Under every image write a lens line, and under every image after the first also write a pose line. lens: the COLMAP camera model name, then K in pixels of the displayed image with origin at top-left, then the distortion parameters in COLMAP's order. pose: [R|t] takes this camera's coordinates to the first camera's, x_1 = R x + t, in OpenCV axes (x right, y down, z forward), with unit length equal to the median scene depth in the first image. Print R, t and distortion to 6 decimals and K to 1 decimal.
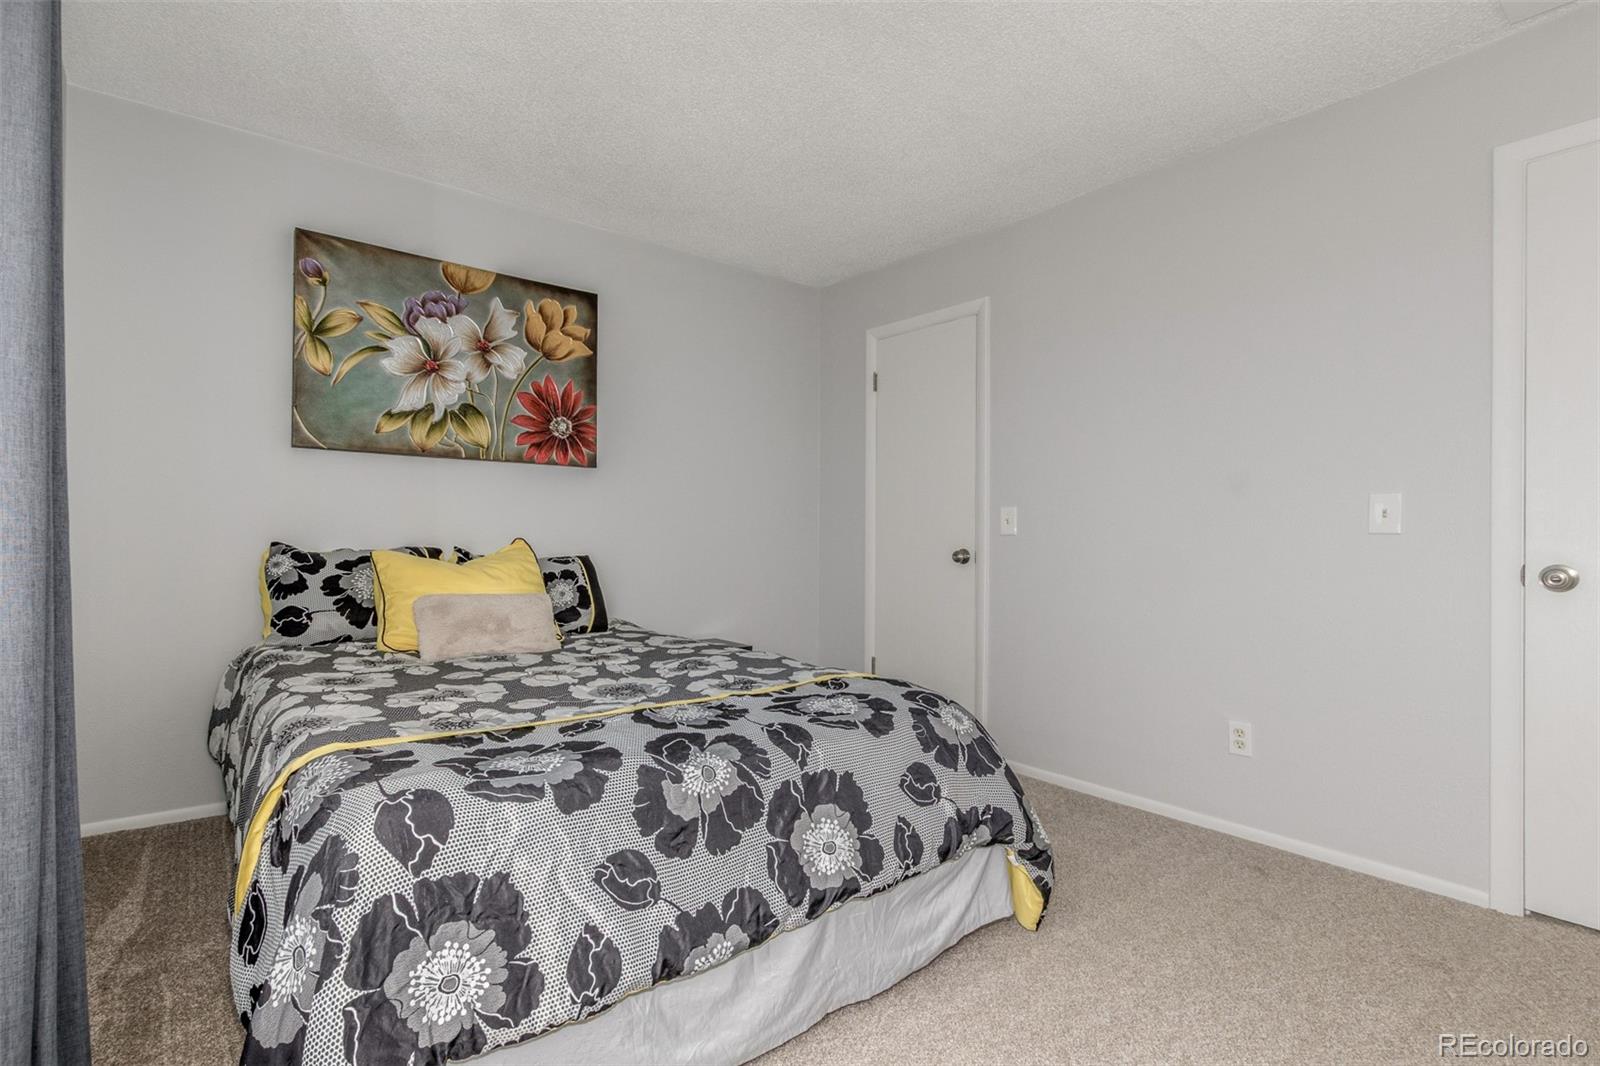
lens RADIAL K [[725.5, 0, 790.4], [0, 725.5, 524.4], [0, 0, 1]] dist [0.027169, -0.001689]
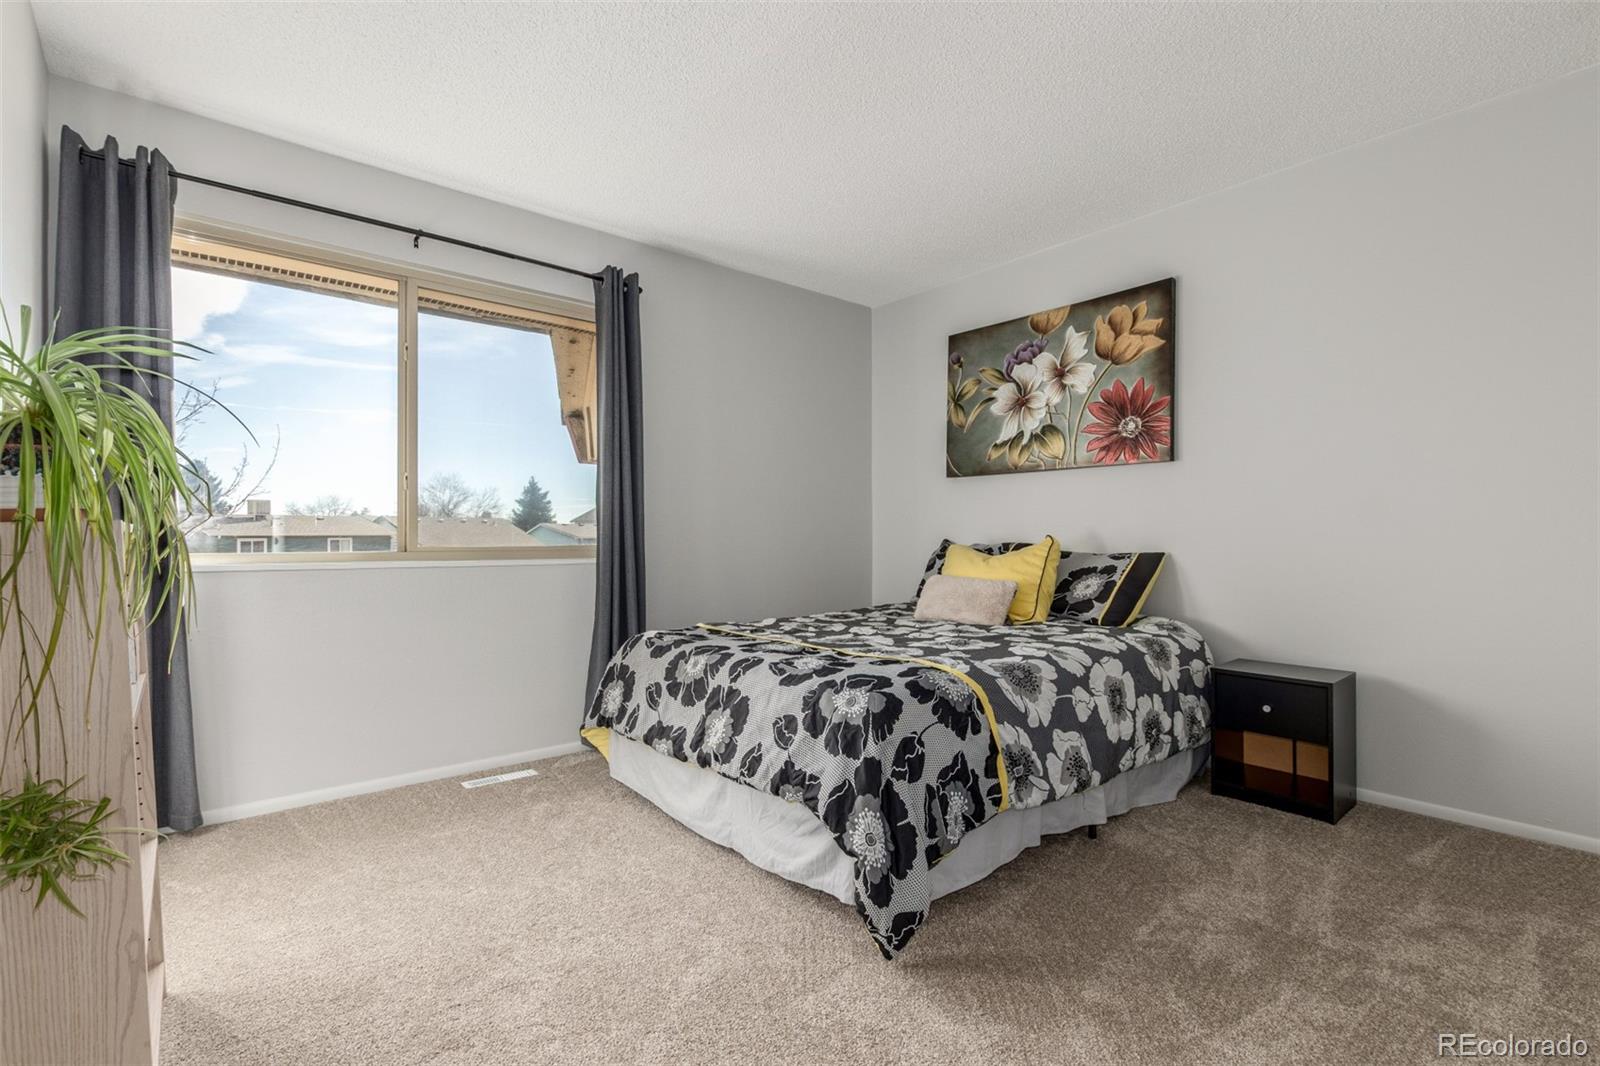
lens RADIAL K [[725.5, 0, 789.7], [0, 725.5, 541.0], [0, 0, 1]] dist [0.027169, -0.001689]
pose [[0.069322, -0.000827, -0.997594, 0.745240], [0.018823, 0.999823, 0.000479, 0.019343], [0.997417, -0.018810, 0.069325, 0.493899]]
